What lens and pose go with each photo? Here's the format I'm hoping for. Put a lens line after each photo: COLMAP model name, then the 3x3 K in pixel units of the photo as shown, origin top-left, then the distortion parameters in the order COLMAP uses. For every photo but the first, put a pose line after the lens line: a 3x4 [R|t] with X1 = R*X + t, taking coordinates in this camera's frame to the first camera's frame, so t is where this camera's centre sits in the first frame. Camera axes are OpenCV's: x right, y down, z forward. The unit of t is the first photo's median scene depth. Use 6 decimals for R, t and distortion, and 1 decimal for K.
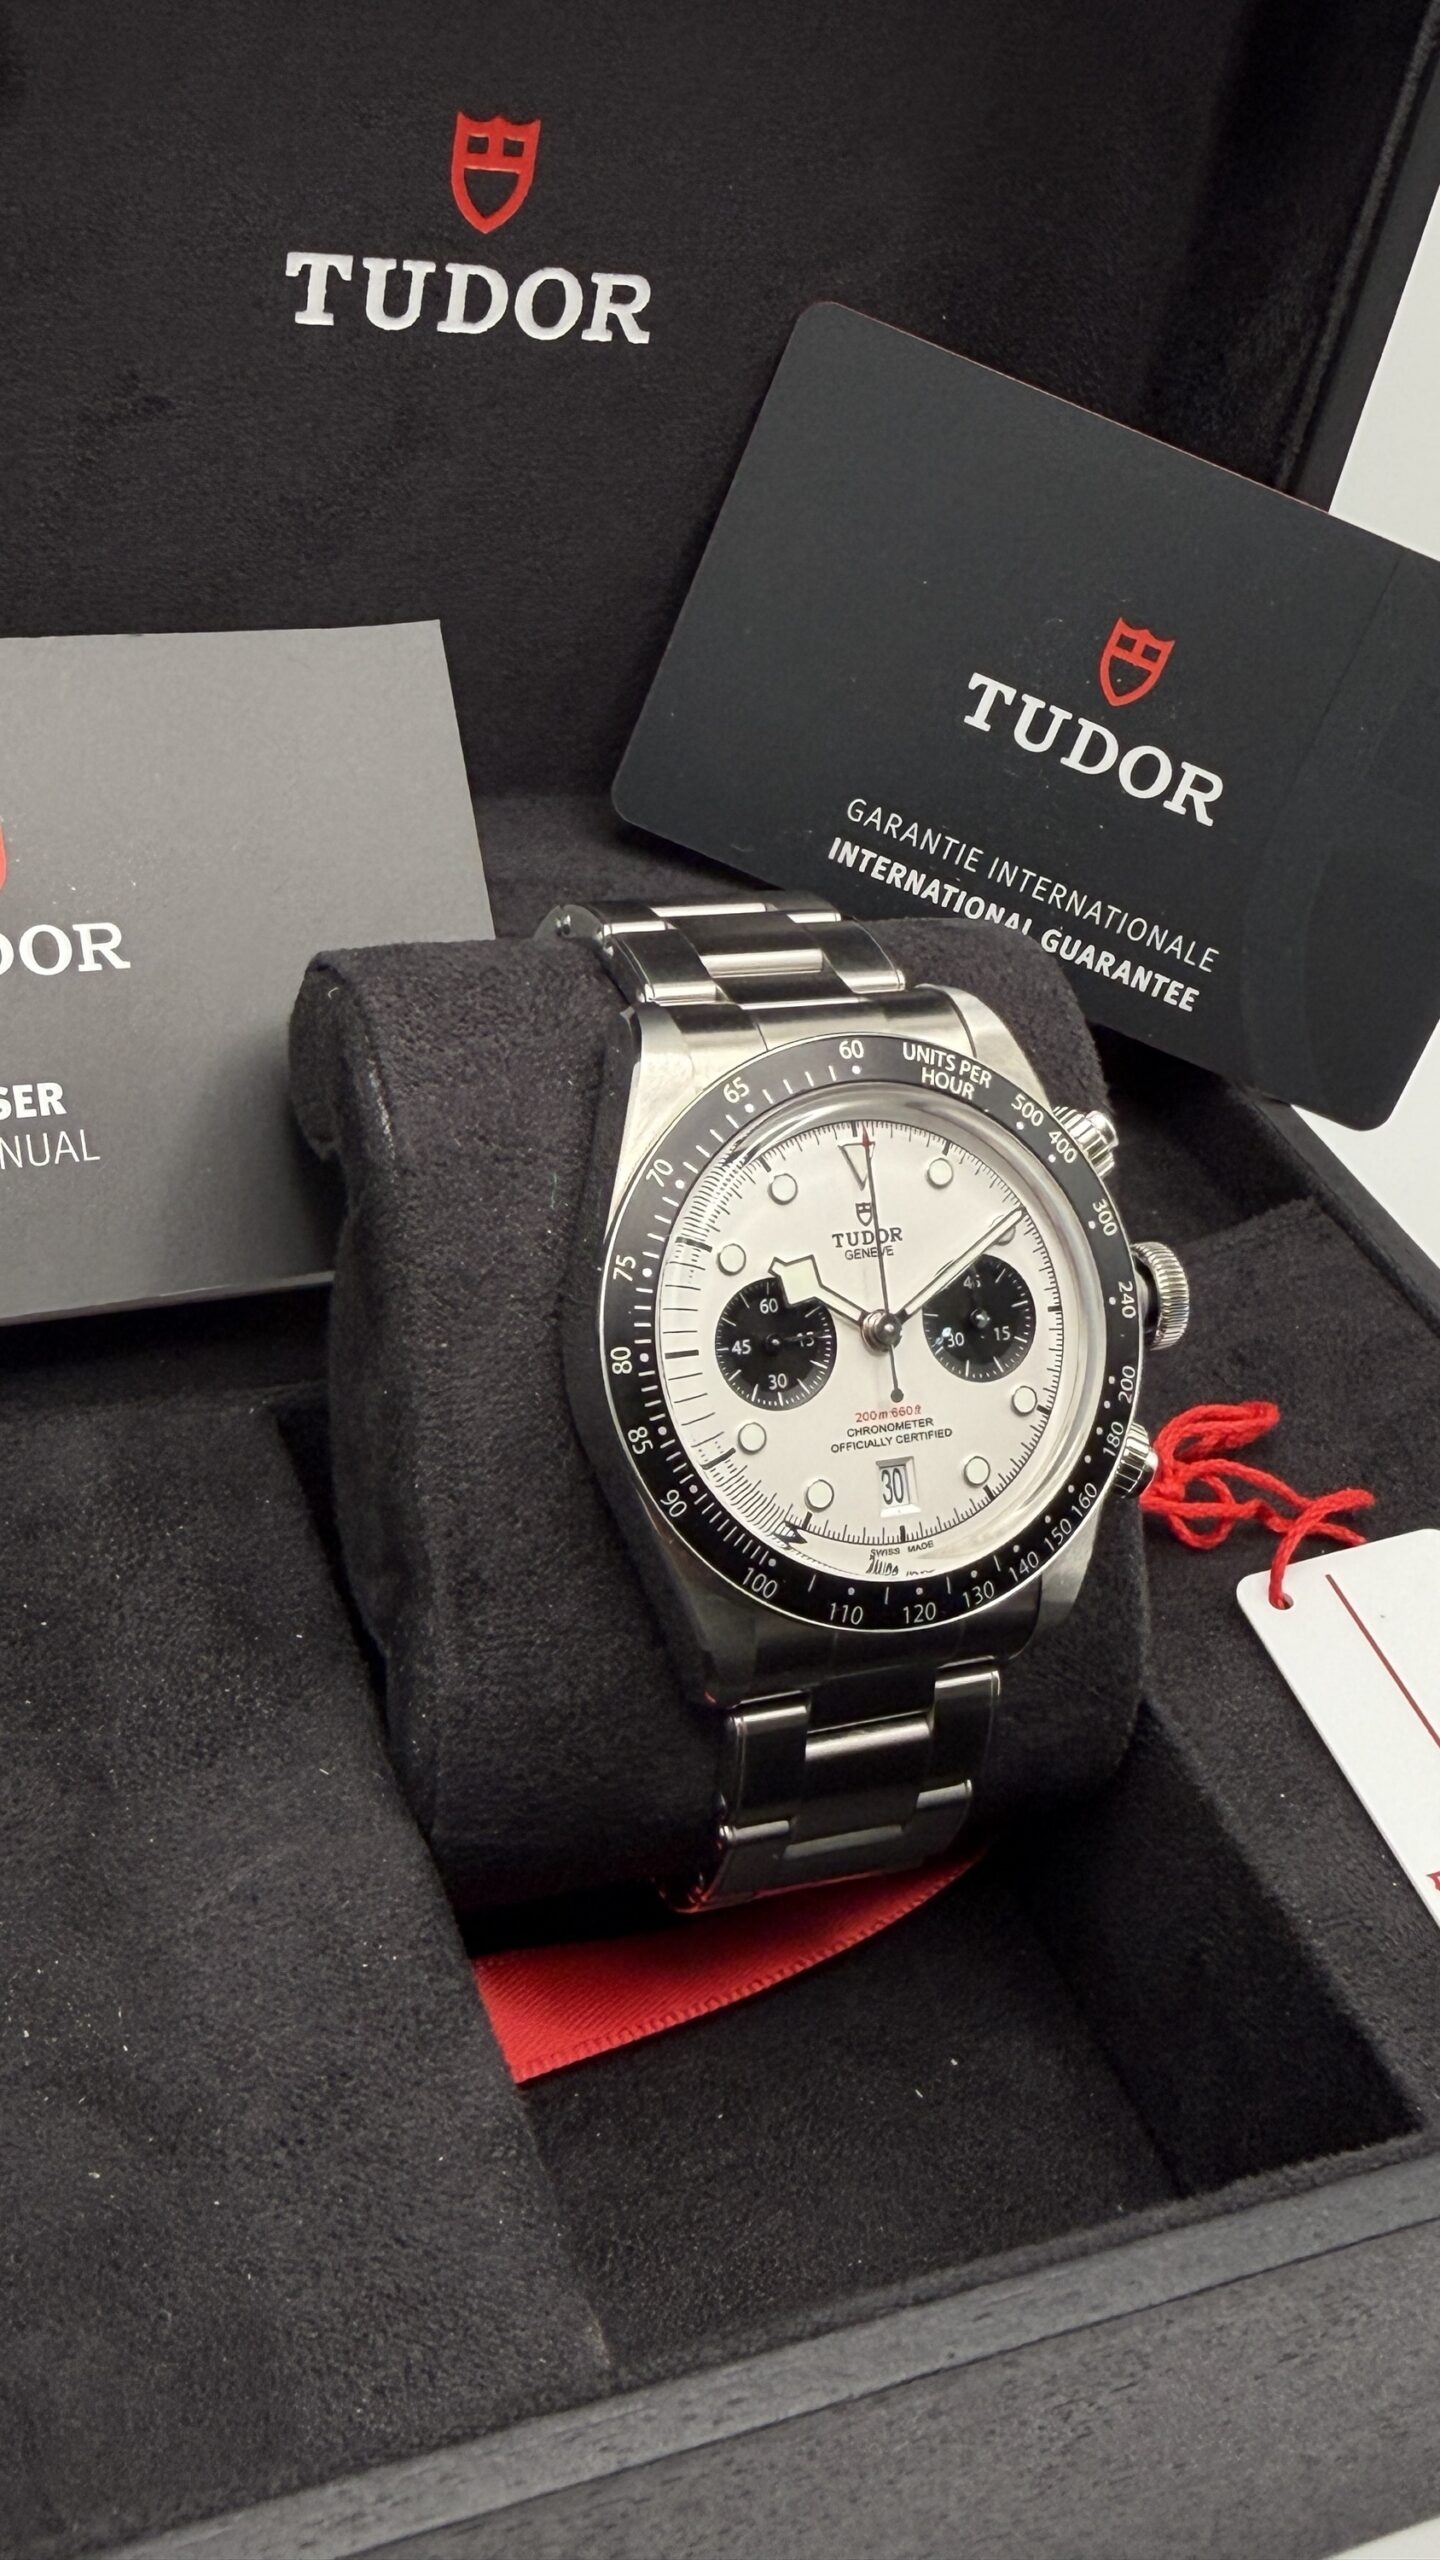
lens RADIAL K [[2567.0, 0, 729.4], [0, 2567.0, 1103.0], [0, 0, 1]] dist [-0.015334, -0.005077]
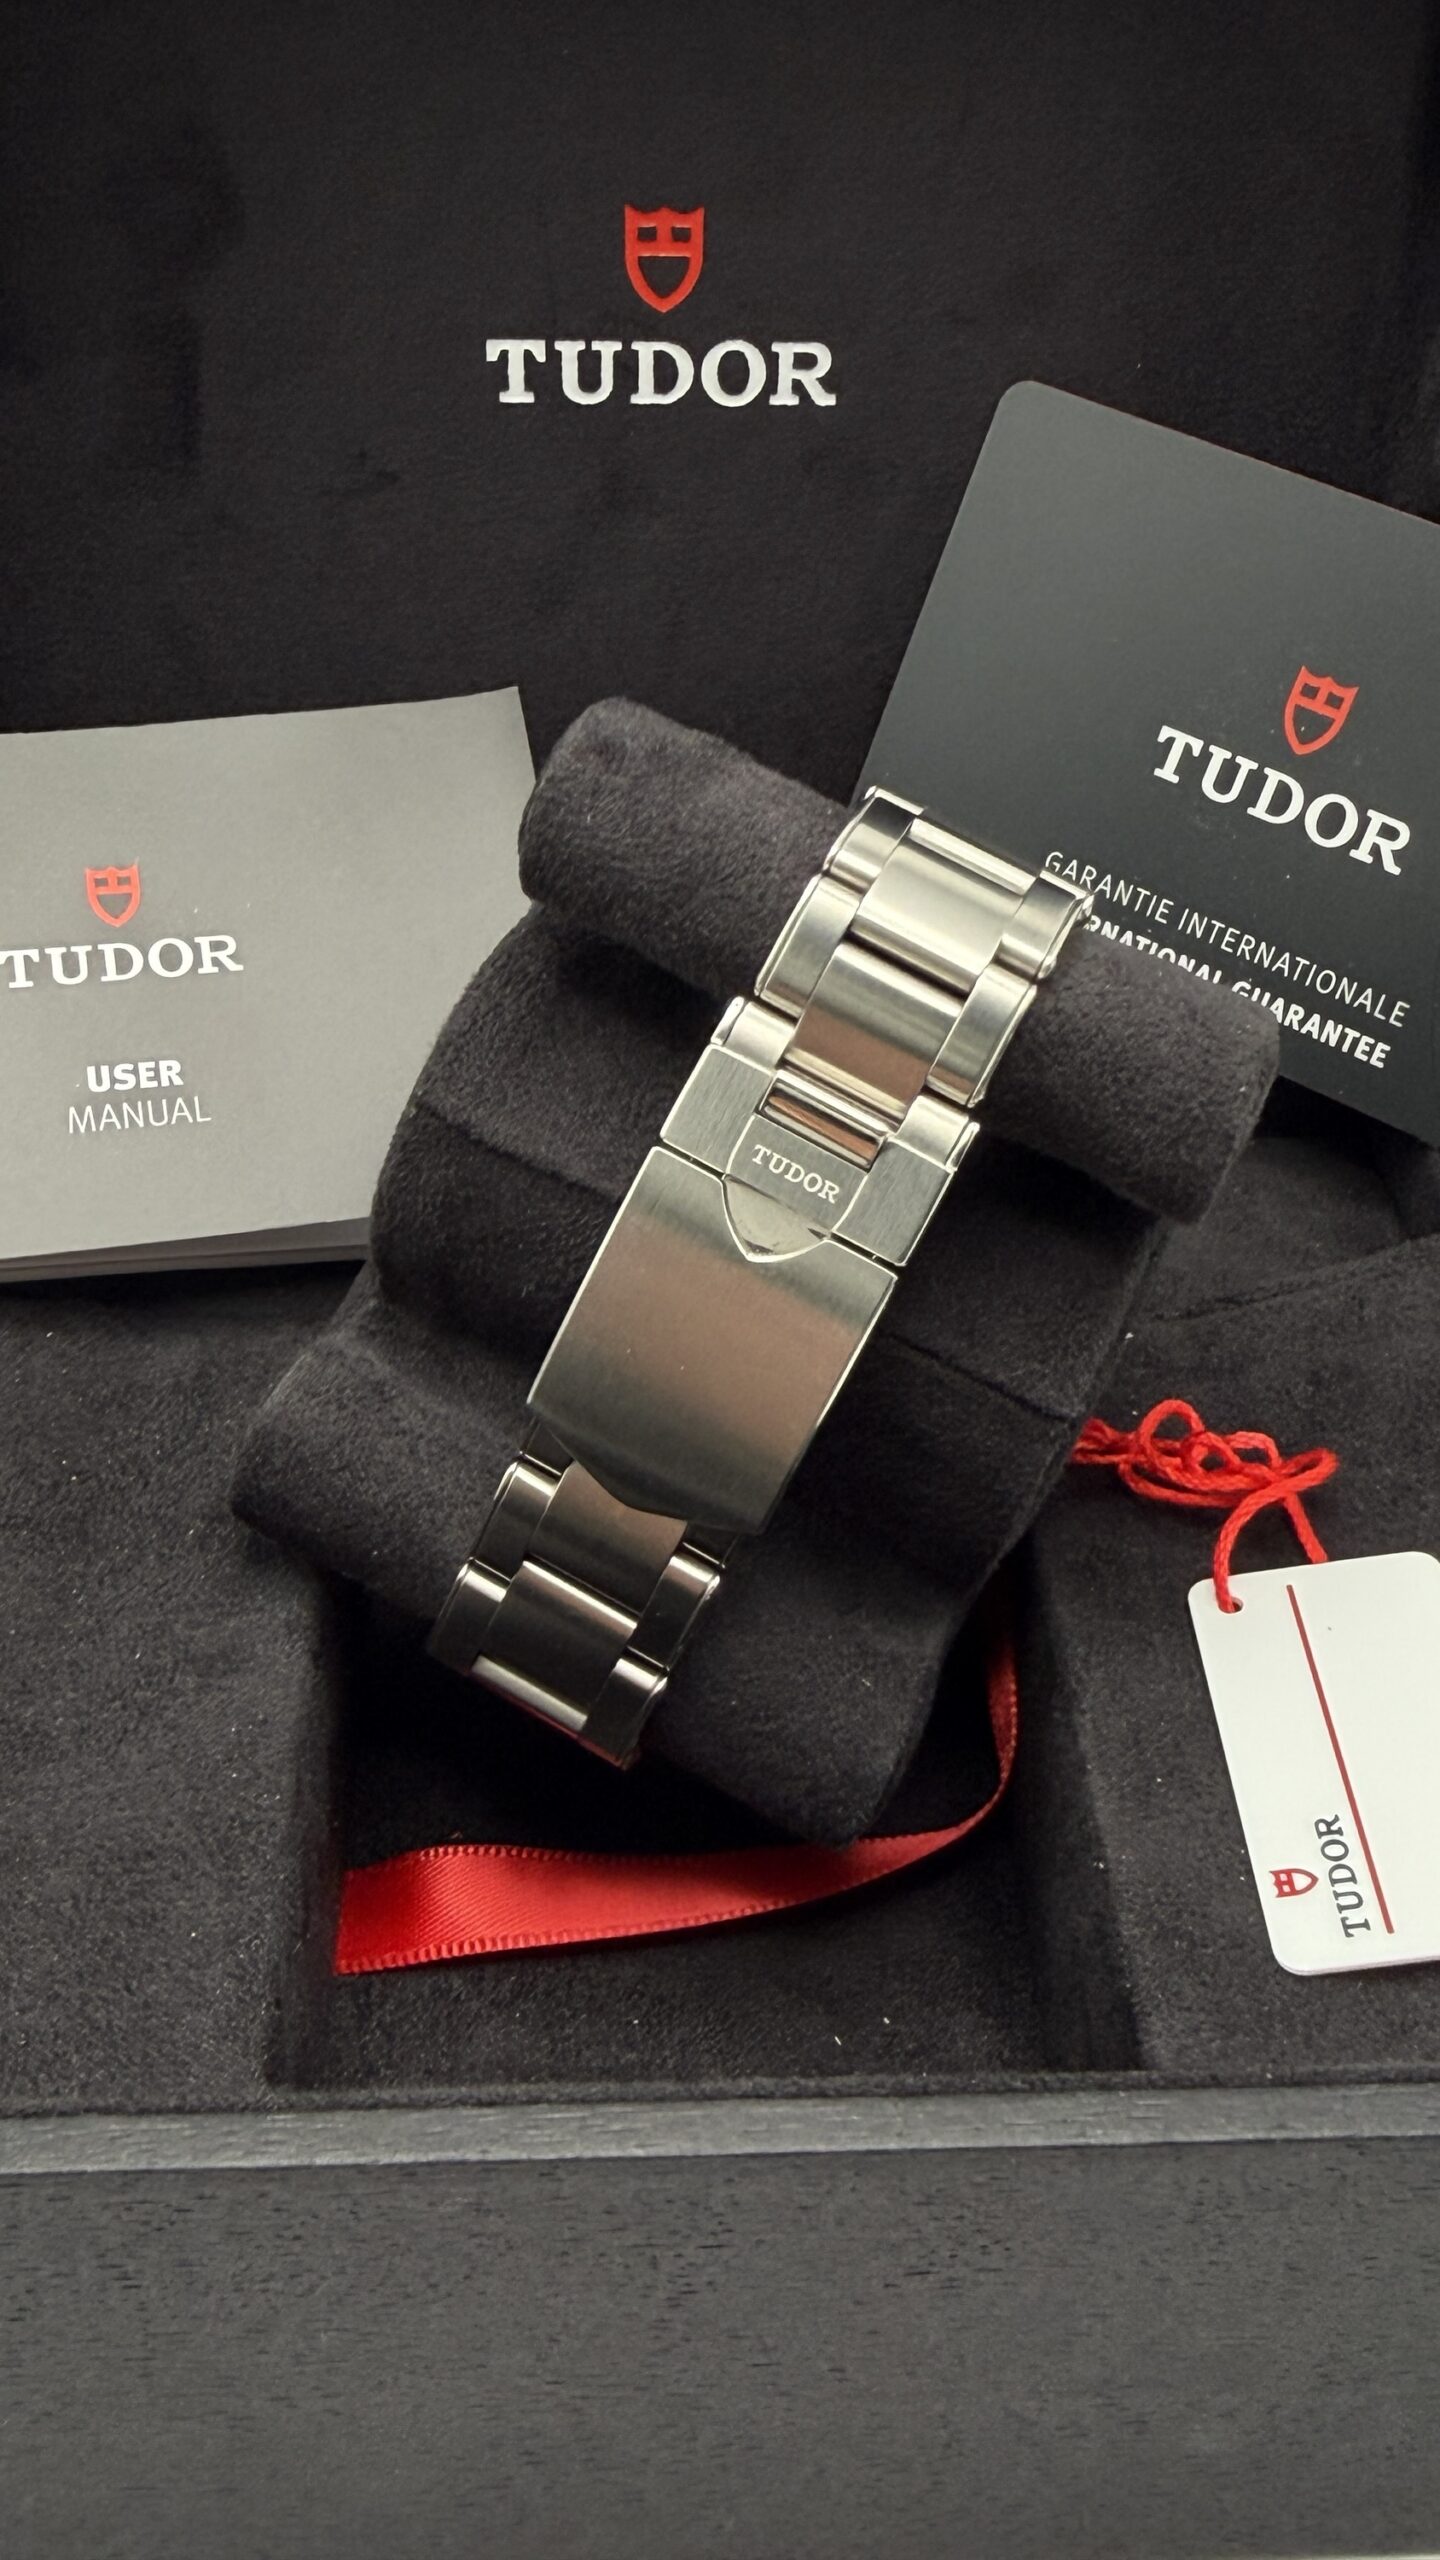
lens RADIAL K [[2576.2, 0, 714.6], [0, 2576.2, 1102.7], [0, 0, 1]] dist [-0.019123, 0.012358]
pose [[0.928777, 0.034901, -0.368993, 0.423553], [-0.059936, 0.996596, -0.056600, 0.078194], [0.365761, 0.074685, 0.927707, -0.003400]]
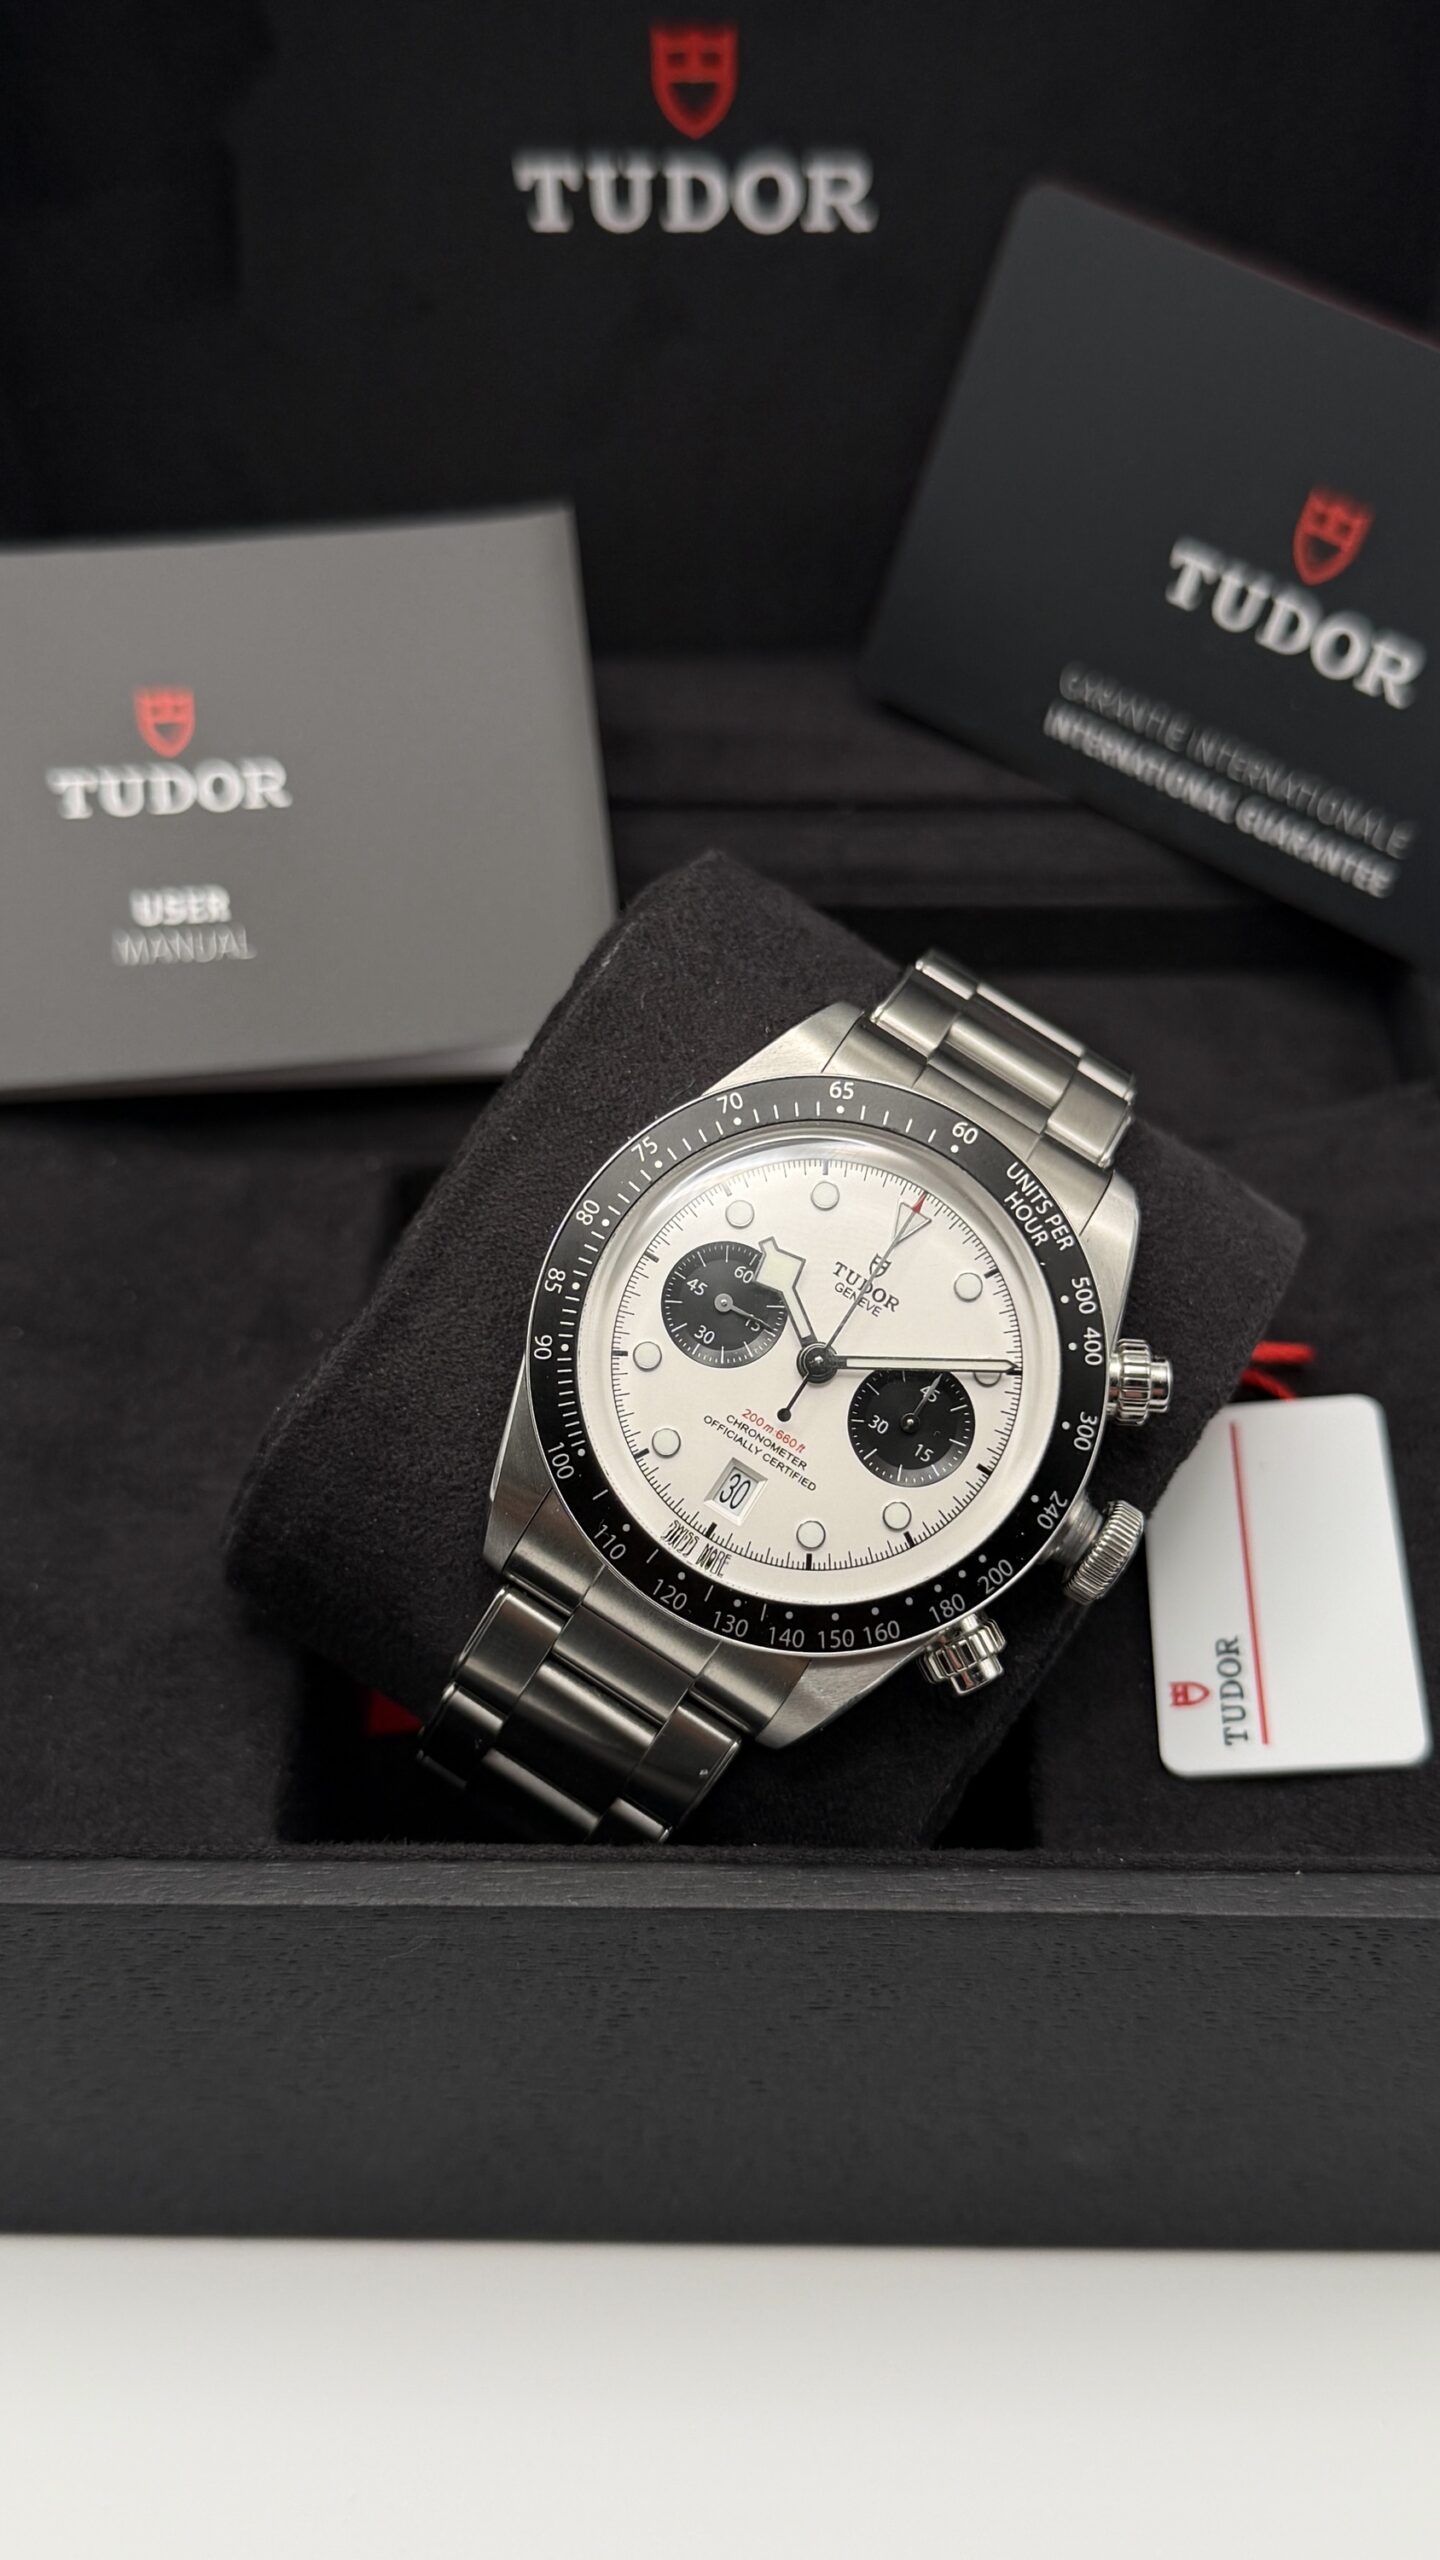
lens RADIAL K [[2658.1, 0, 728.9], [0, 2658.1, 1306.3], [0, 0, 1]] dist [0.188228, -0.731379]
pose [[0.900977, 0.123155, -0.416021, 0.557313], [-0.073116, 0.988253, 0.134204, 0.003040], [0.427661, -0.090497, 0.899398, -0.093948]]
